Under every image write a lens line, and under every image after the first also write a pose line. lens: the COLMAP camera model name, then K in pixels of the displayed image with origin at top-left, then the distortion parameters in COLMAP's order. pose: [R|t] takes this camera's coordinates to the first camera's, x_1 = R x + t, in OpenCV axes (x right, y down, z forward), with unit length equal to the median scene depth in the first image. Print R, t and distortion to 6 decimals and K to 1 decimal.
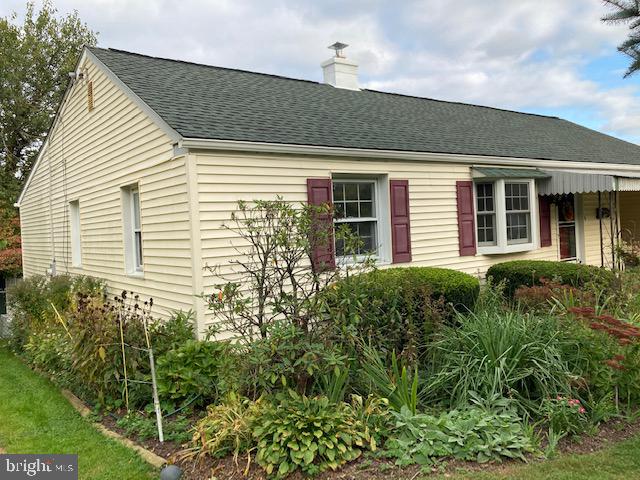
lens RADIAL K [[557.9, 0, 314.1], [0, 557.9, 239.6], [0, 0, 1]] dist [0.001077, 0.006371]
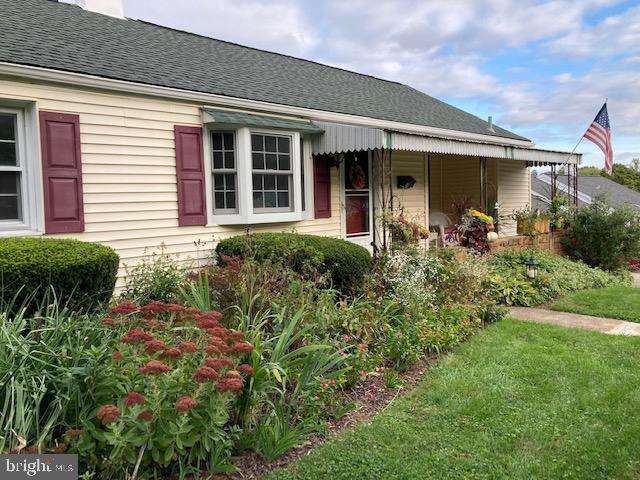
lens RADIAL K [[530.6, 0, 314.8], [0, 530.6, 237.9], [0, 0, 1]] dist [0.064365, -0.060485]
pose [[0.987891, 0.013206, 0.154583, 0.320041], [-0.019517, 0.999034, 0.039374, 0.012694], [-0.153914, -0.041914, 0.987195, 0.255789]]
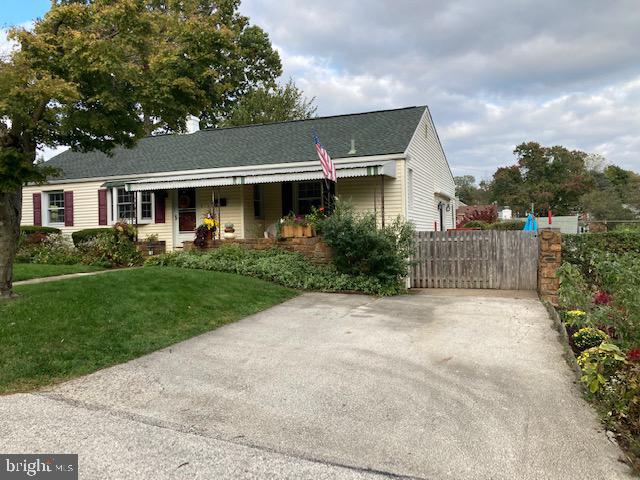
lens RADIAL K [[530.6, 0, 320.4], [0, 530.6, 237.3], [0, 0, 1]] dist [0.064365, -0.060485]
pose [[0.522450, 0.043221, -0.851574, 2.342634], [-0.019526, 0.999059, 0.038727, -0.019130], [0.852447, -0.003605, 0.522802, 0.633642]]
